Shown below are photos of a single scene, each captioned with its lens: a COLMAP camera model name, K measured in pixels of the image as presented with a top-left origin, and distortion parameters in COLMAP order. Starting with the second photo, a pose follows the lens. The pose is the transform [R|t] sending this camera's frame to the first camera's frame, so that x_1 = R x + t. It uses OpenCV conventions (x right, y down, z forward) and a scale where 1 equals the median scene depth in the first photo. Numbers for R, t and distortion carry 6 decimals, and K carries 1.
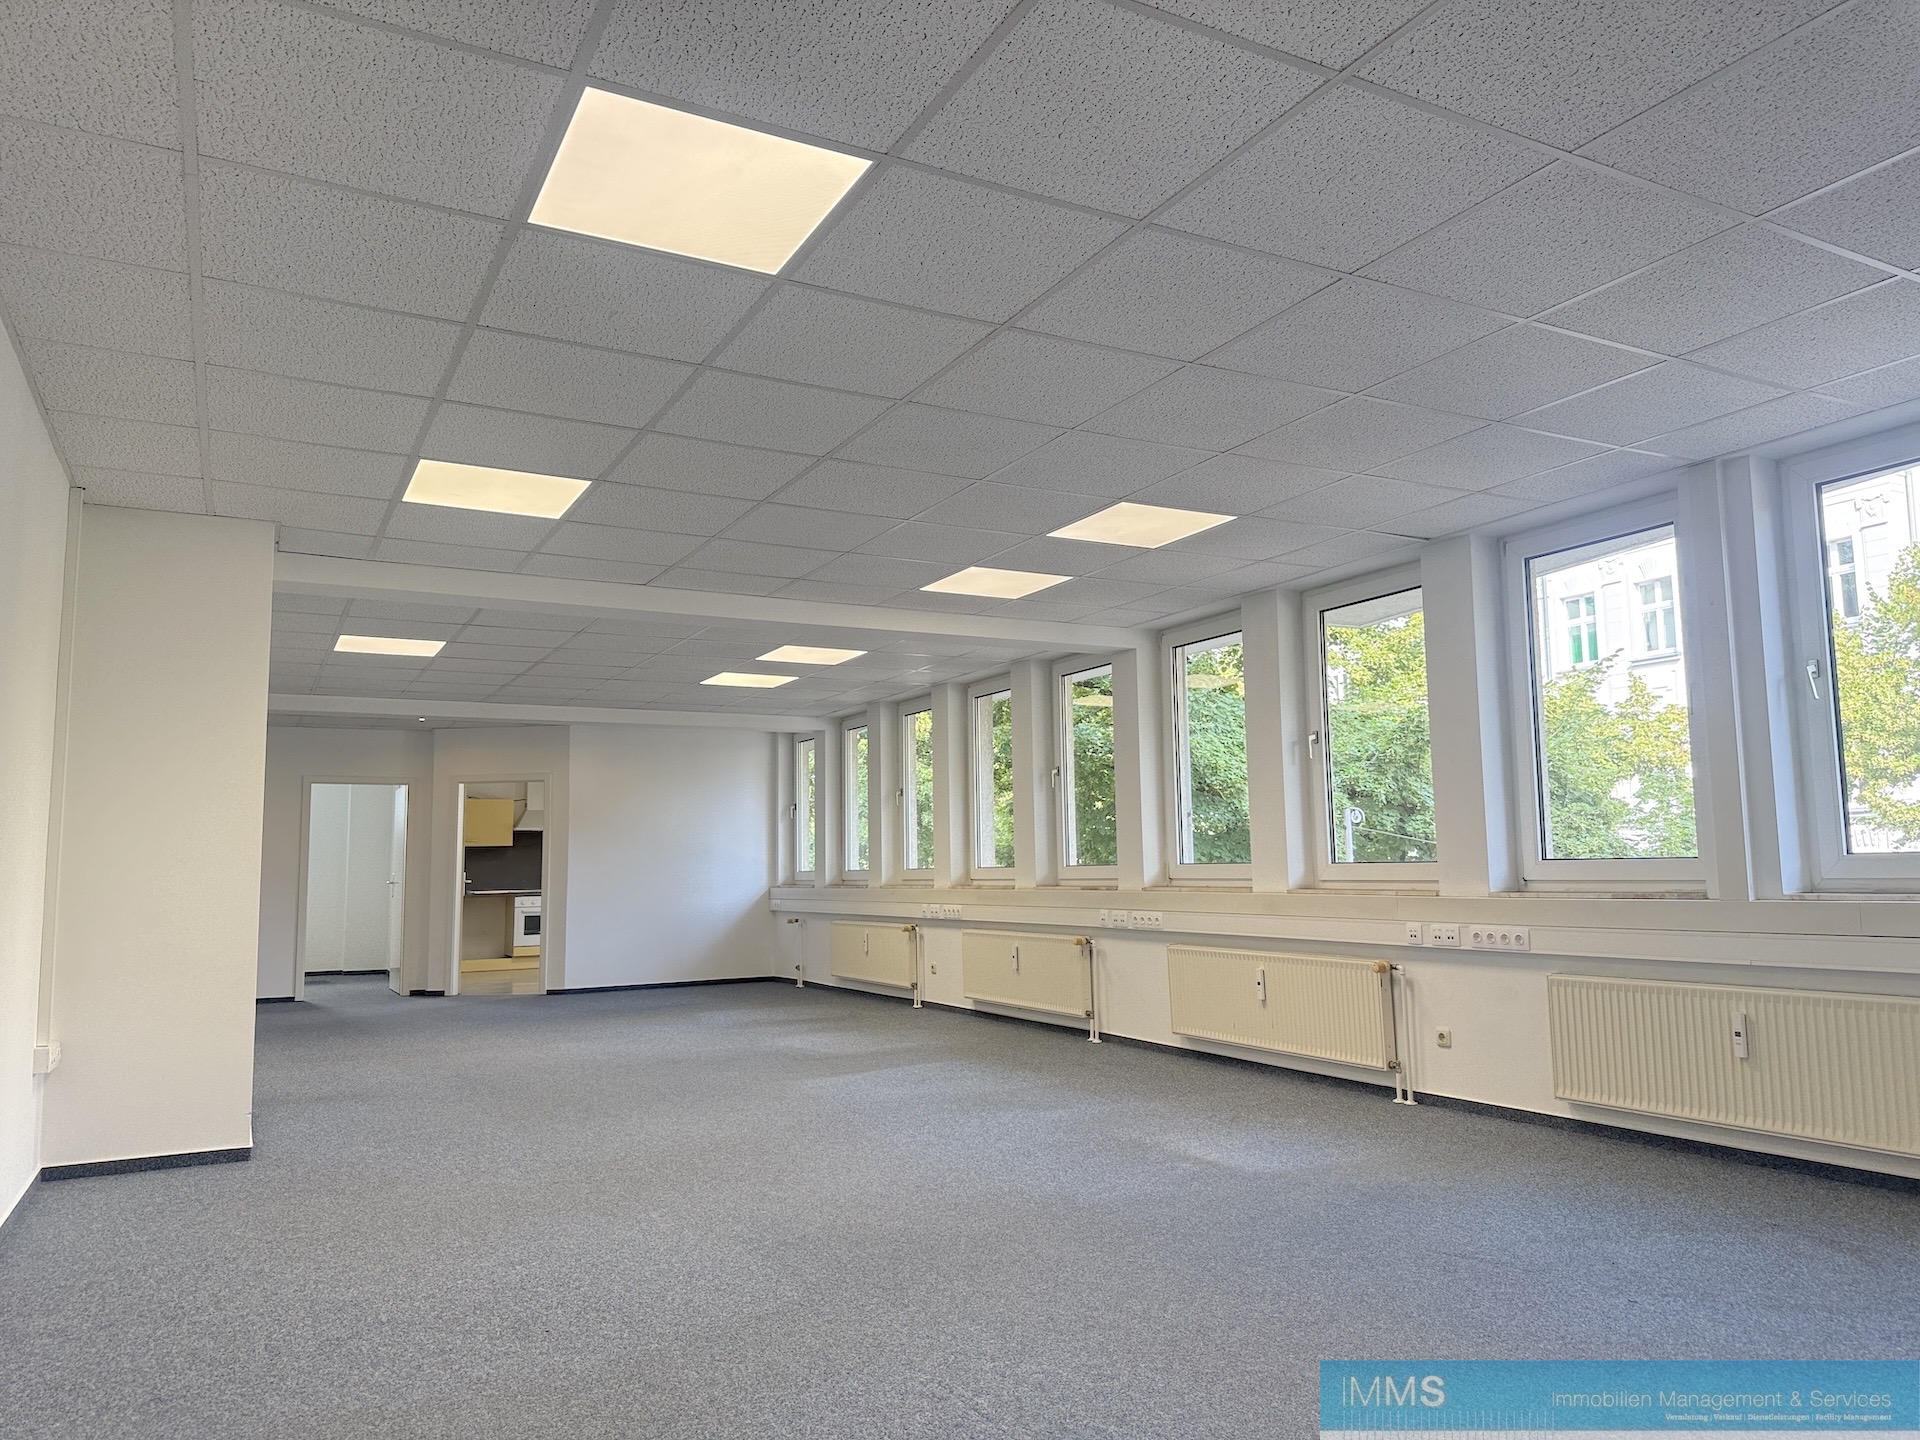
lens RADIAL K [[1356.5, 0, 958.3], [0, 1356.5, 721.4], [0, 0, 1]] dist [0.059198, -0.078334]
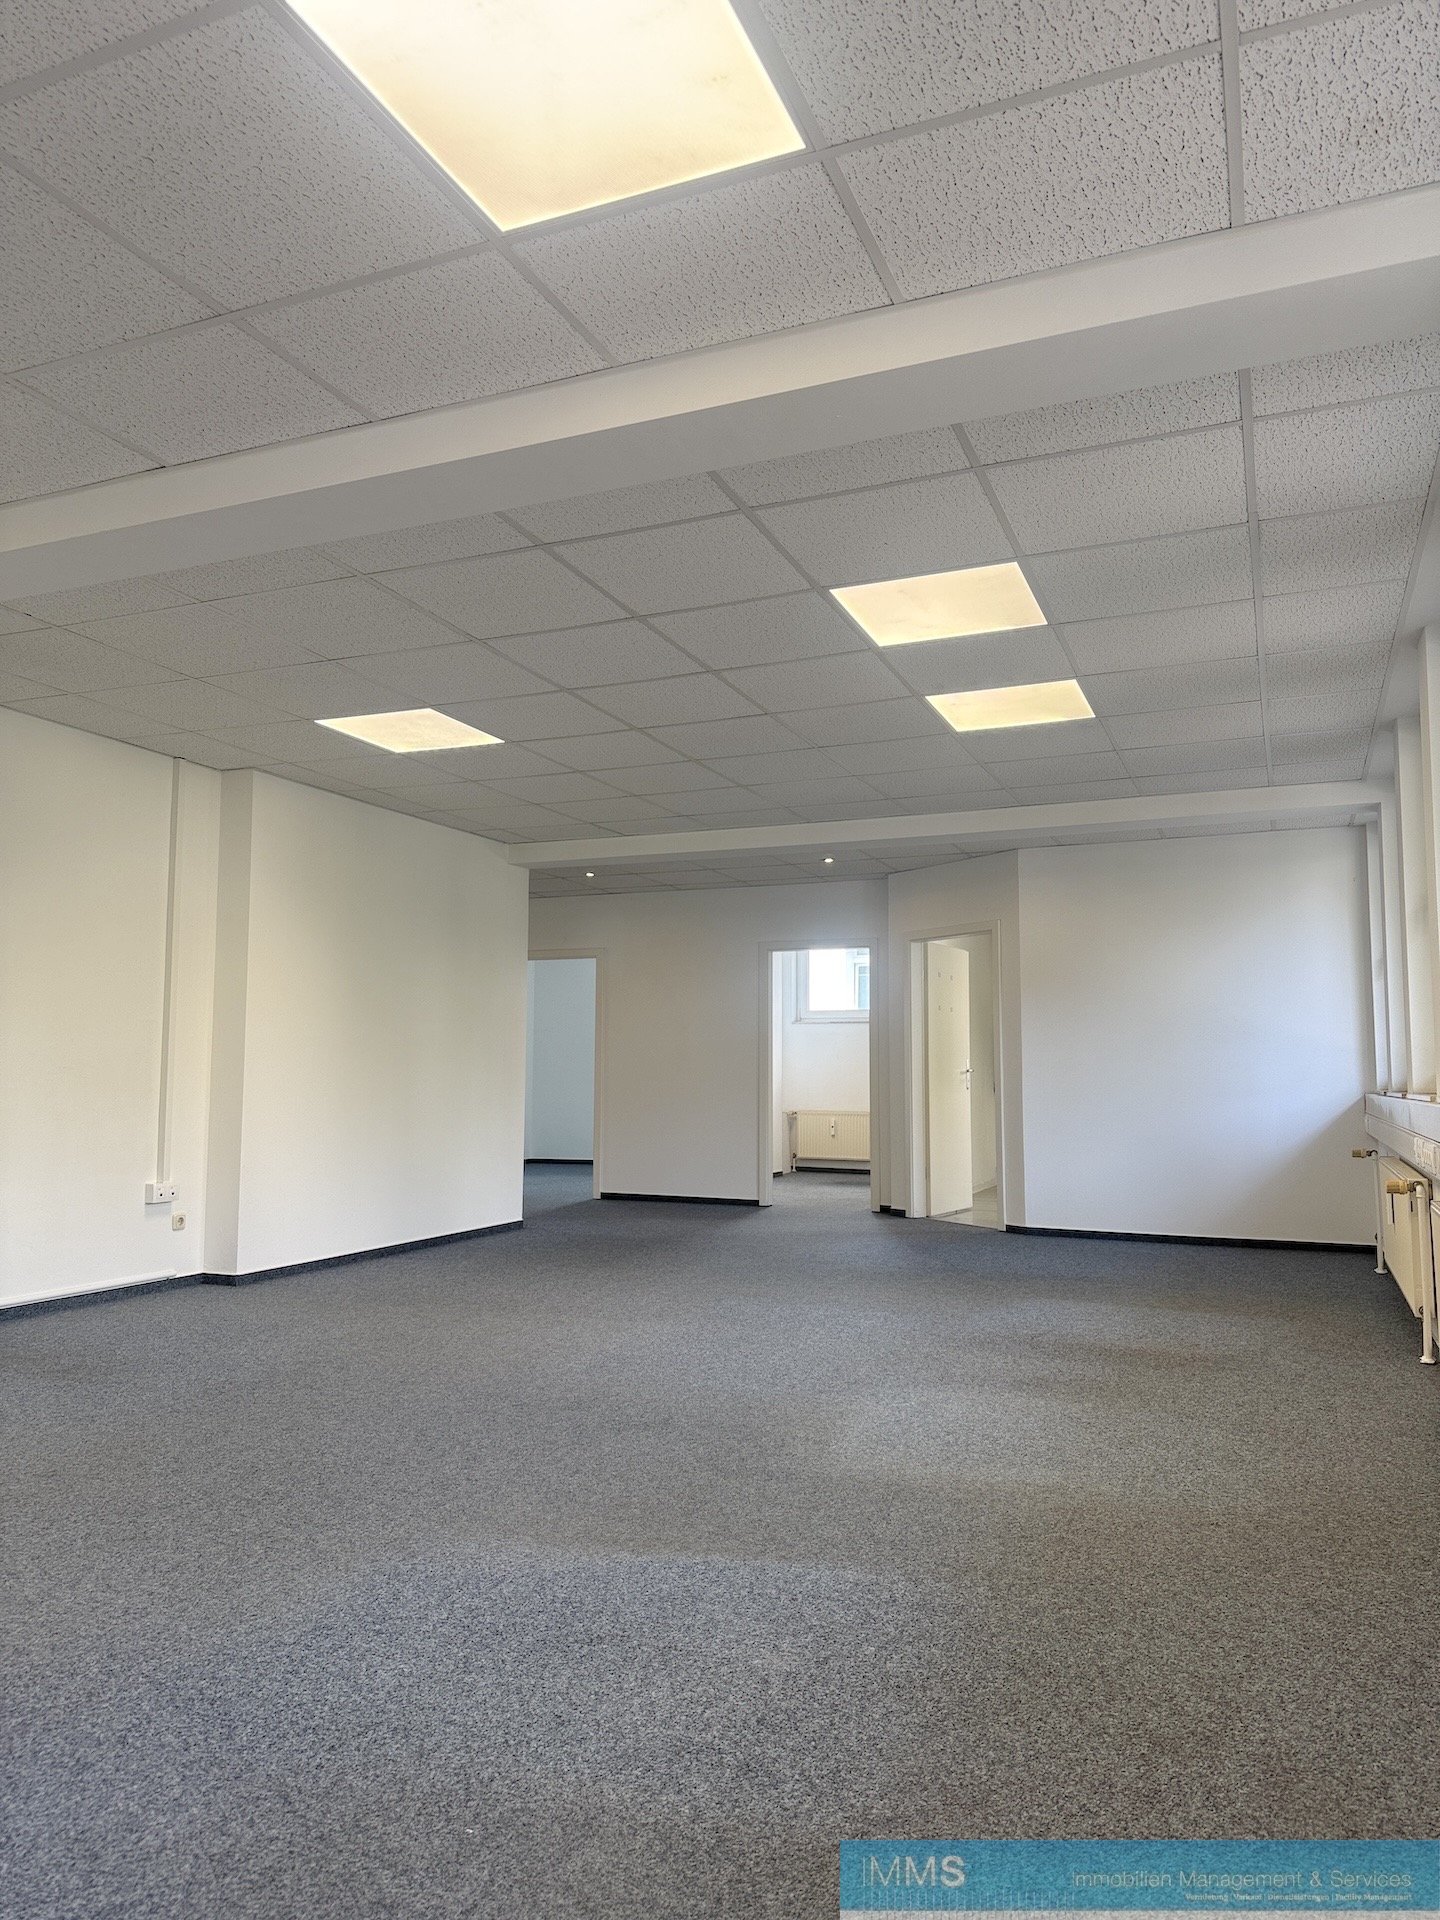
lens RADIAL K [[1346.8, 0, 720.0], [0, 1346.8, 960.0], [0, 0, 1]] dist [0.019331, -0.023232]
pose [[0.624878, -0.049807, -0.779132, 0.332674], [0.070224, 0.997503, -0.007446, 0.118689], [0.777557, -0.050061, 0.626816, 0.998352]]
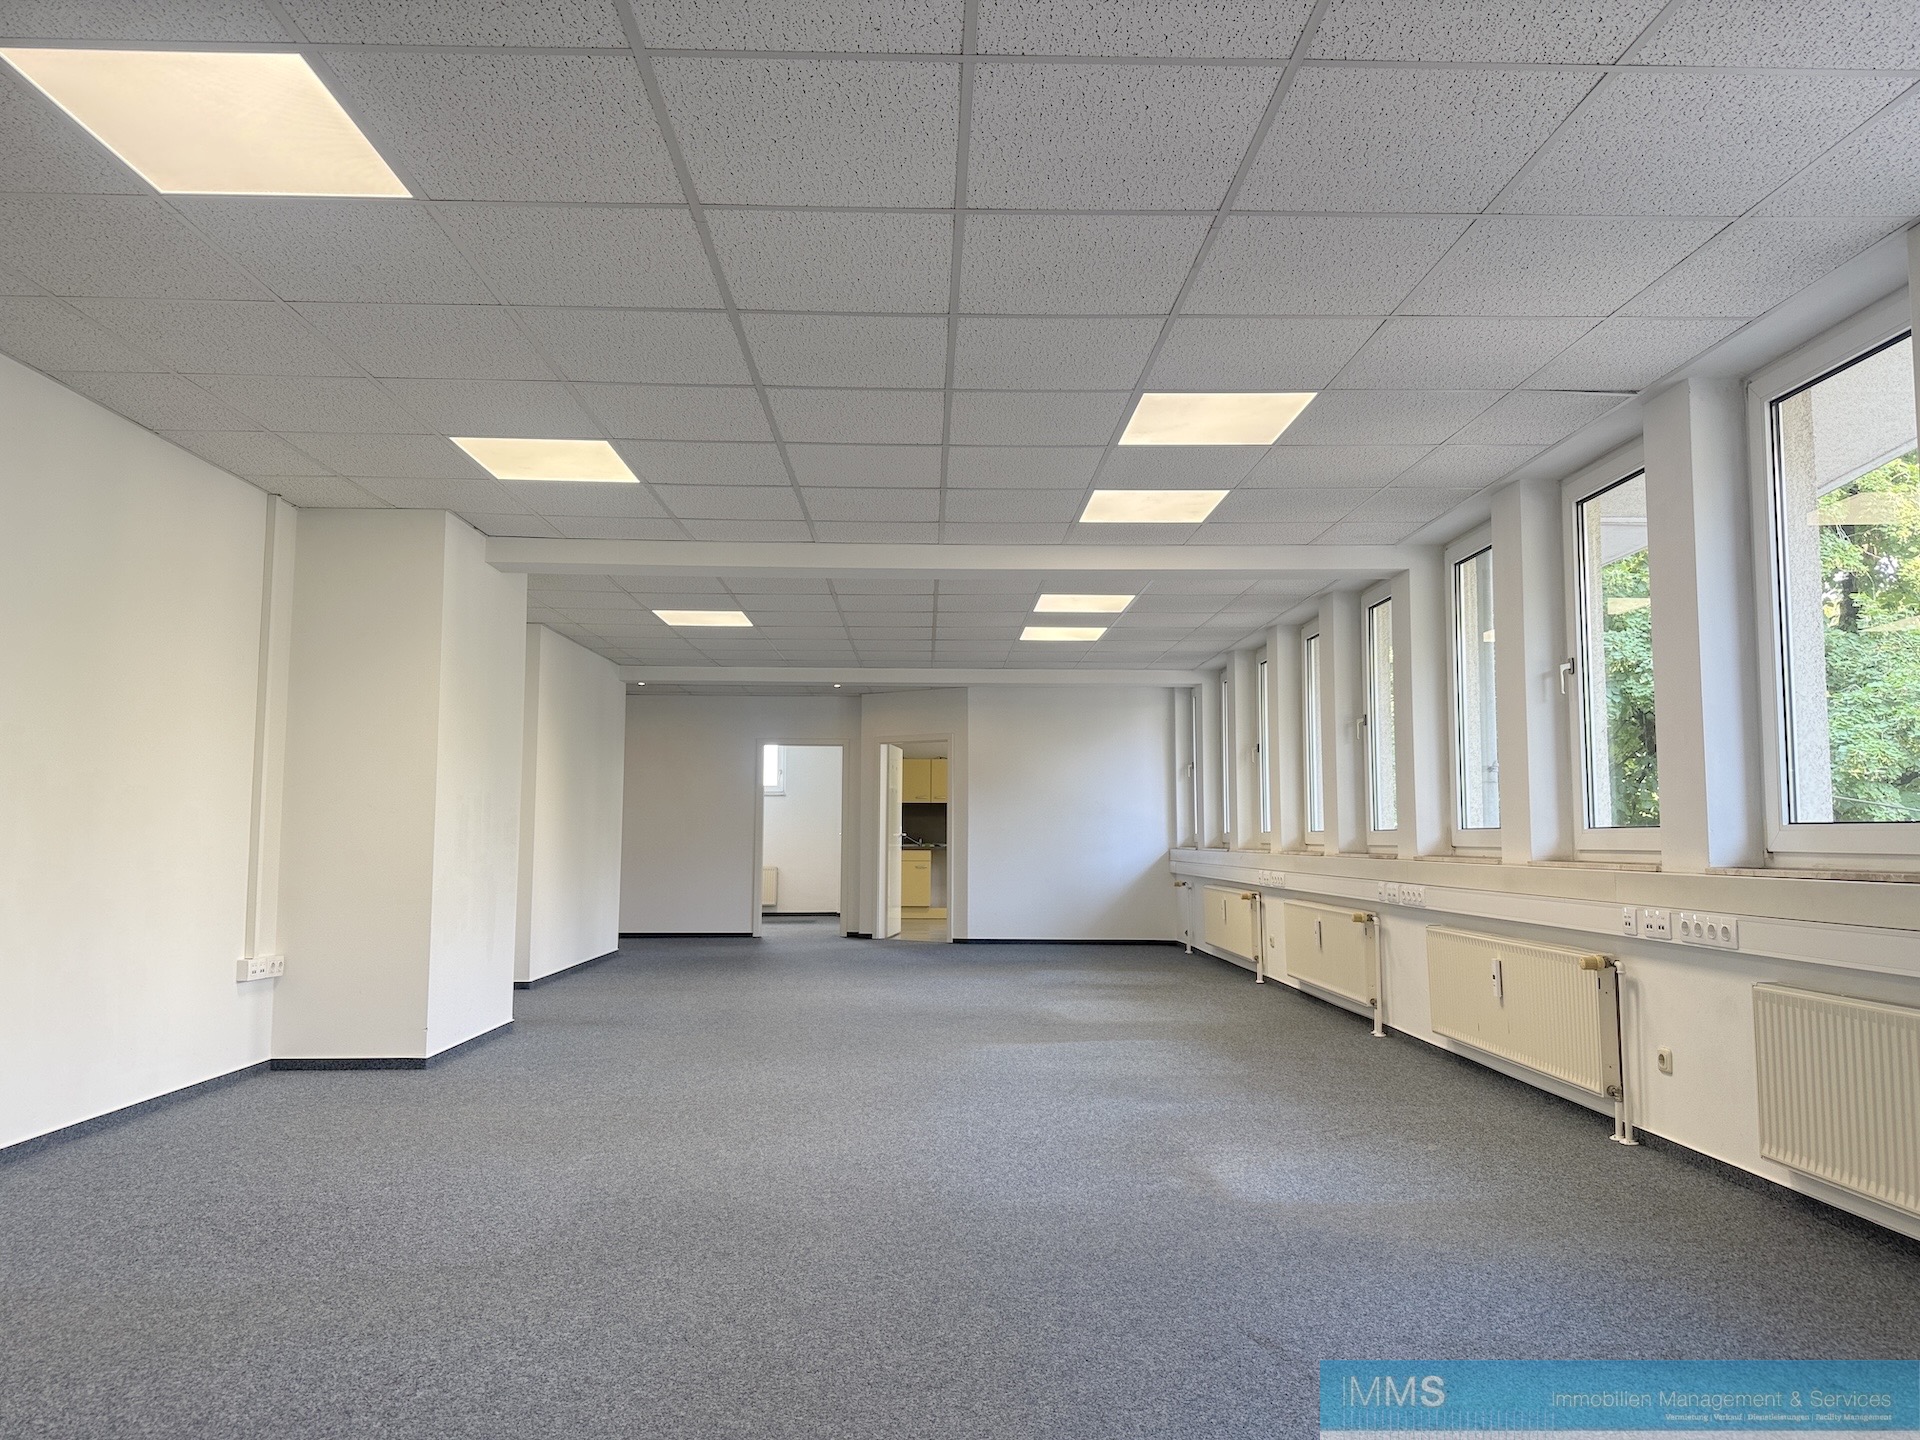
lens RADIAL K [[1353.0, 0, 952.2], [0, 1353.0, 727.3], [0, 0, 1]] dist [0.028792, -0.031478]
pose [[0.890672, -0.019529, -0.454227, 0.374538], [0.033460, 0.999183, 0.022653, 0.021298], [0.453414, -0.035375, 0.890598, 0.181913]]
